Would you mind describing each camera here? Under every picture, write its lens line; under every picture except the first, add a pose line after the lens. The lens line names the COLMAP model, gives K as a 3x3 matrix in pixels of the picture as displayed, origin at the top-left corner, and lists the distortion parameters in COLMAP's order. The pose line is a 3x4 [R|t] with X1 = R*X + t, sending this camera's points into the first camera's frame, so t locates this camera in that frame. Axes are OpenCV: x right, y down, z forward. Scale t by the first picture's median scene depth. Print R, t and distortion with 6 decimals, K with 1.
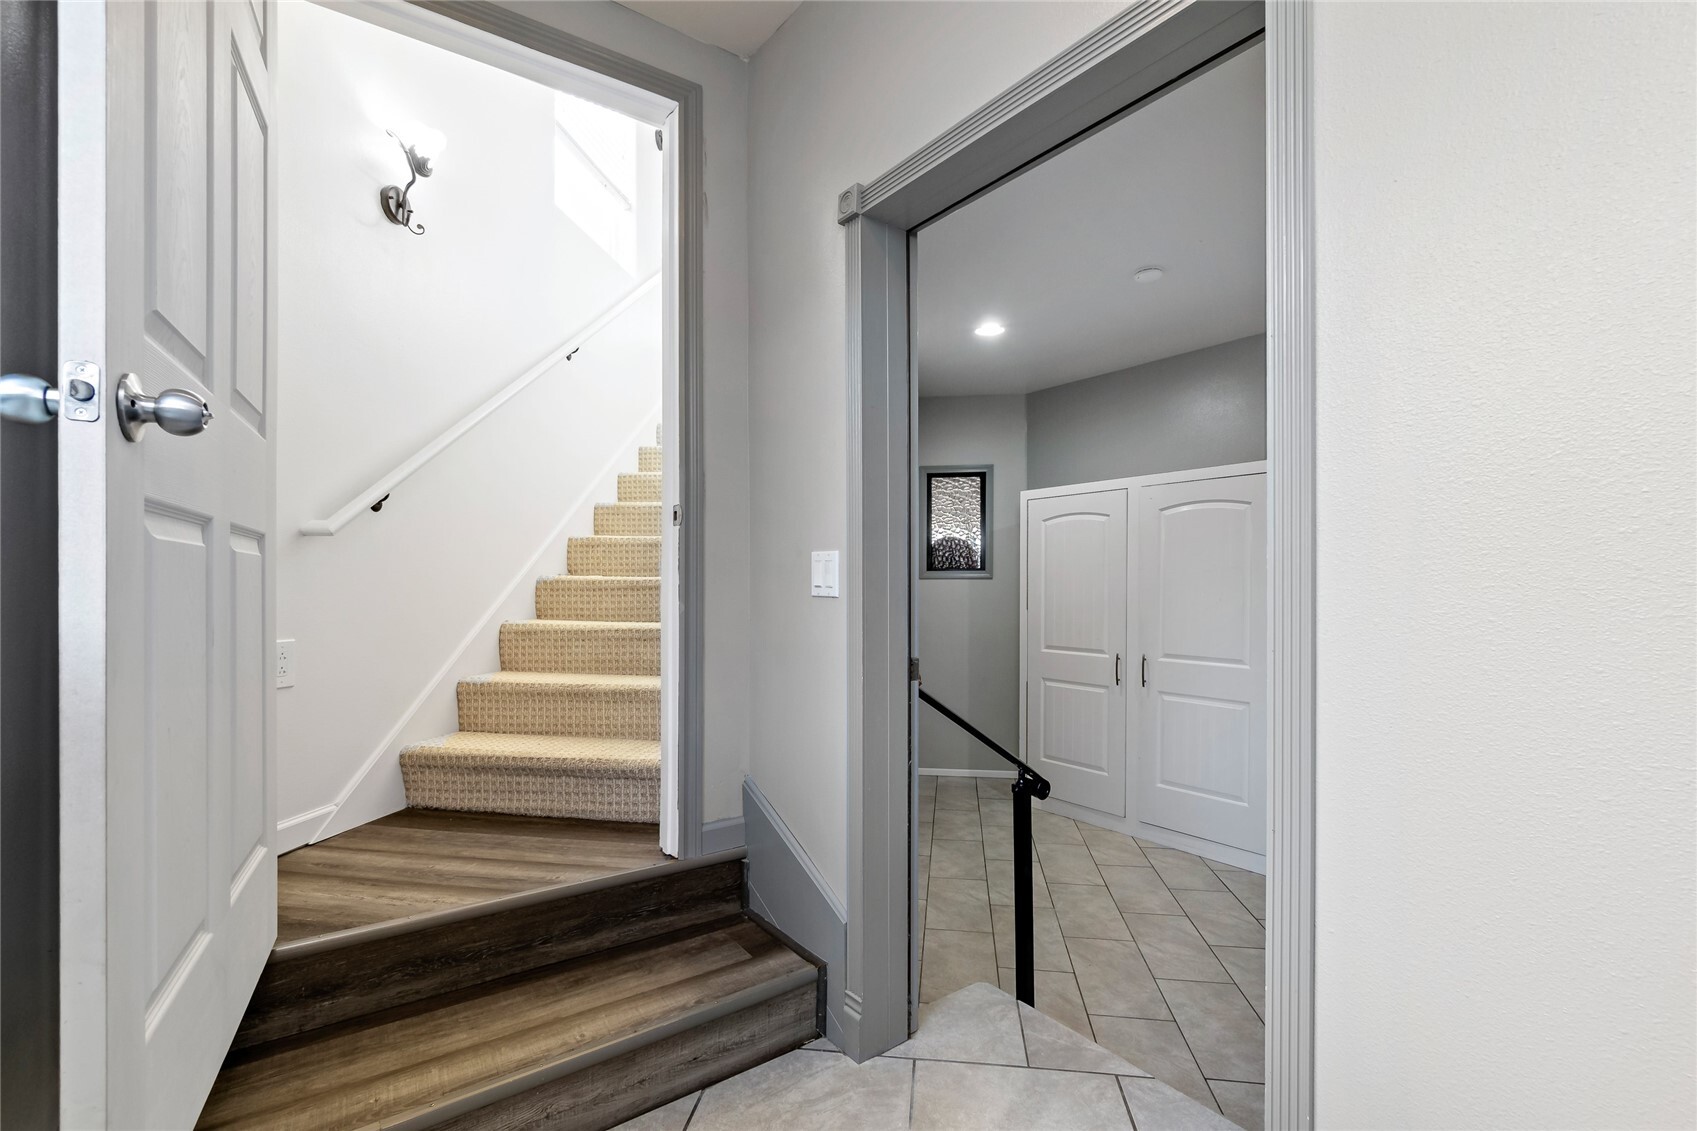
lens RADIAL K [[747.5, 0, 843.9], [0, 747.5, 577.2], [0, 0, 1]] dist [-0.008781, 0.001576]
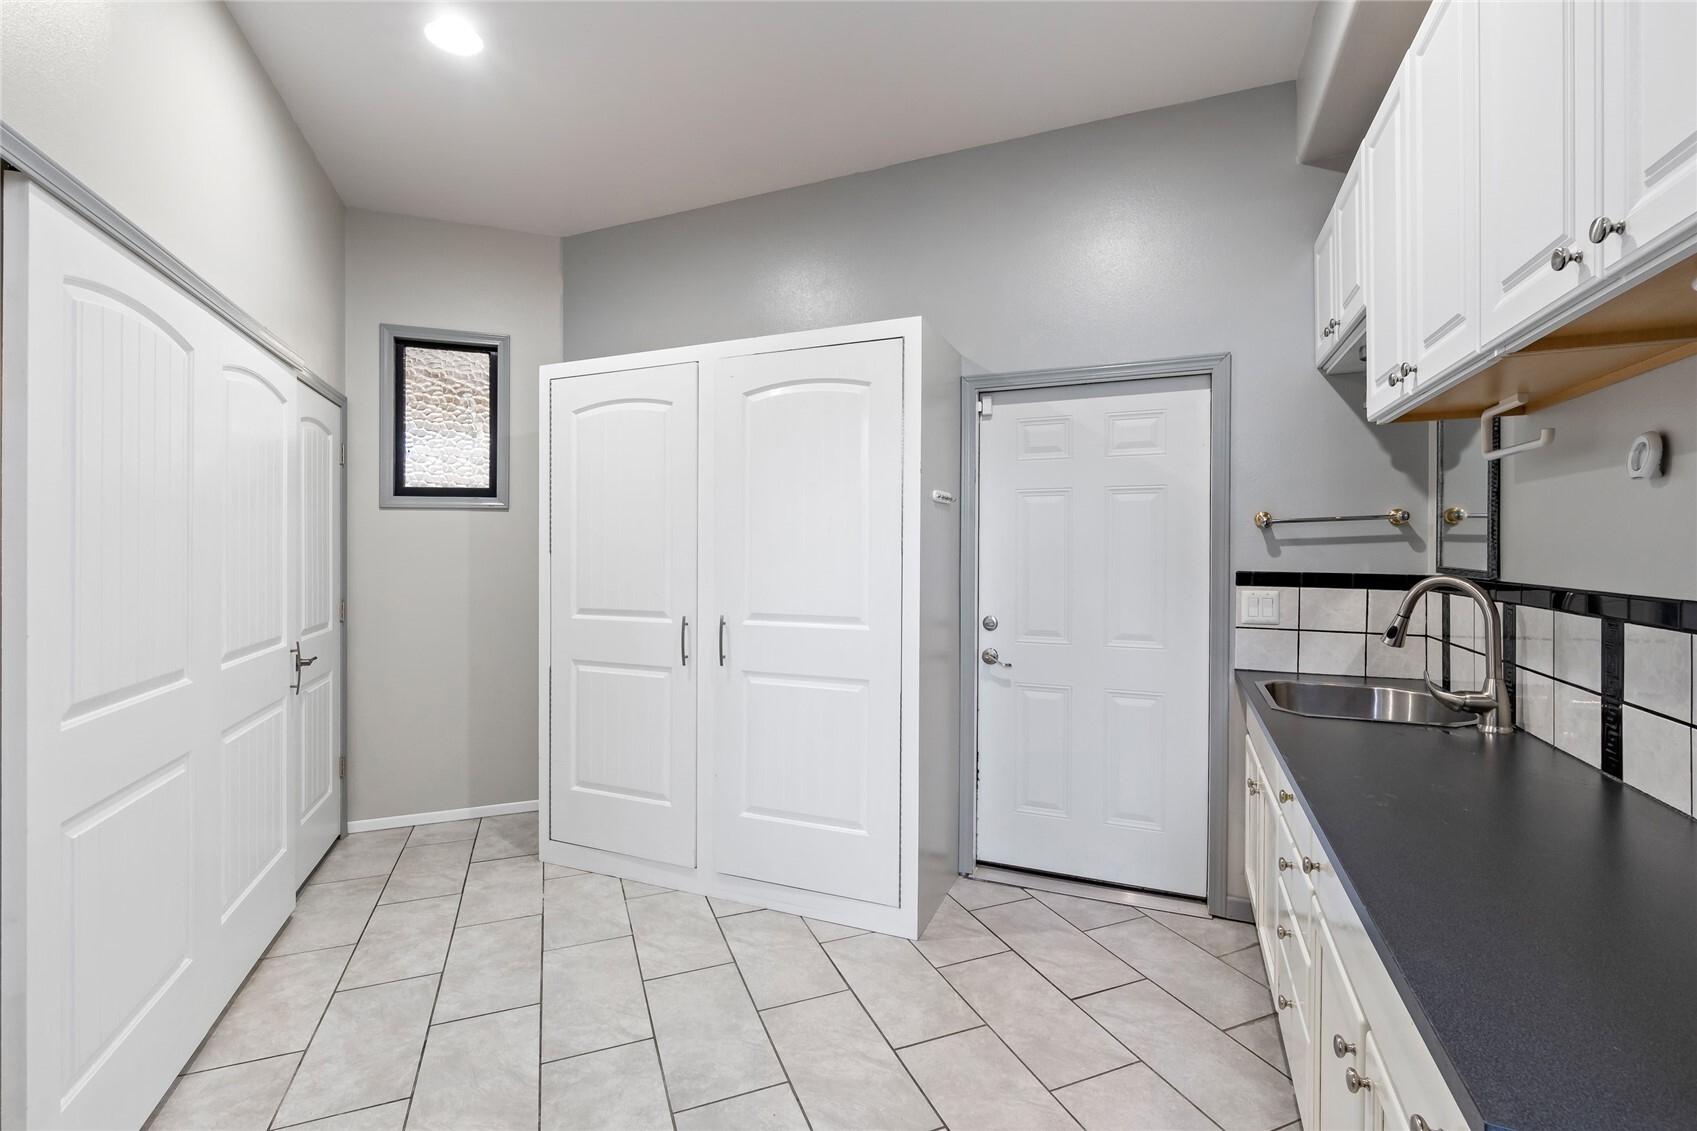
lens RADIAL K [[747.5, 0, 845.9], [0, 747.5, 550.8], [0, 0, 1]] dist [-0.008781, 0.001576]
pose [[0.865424, -0.006023, 0.501004, 0.163868], [-0.001256, 0.999899, 0.014189, 0.036335], [-0.501038, -0.012908, 0.865329, 0.371143]]
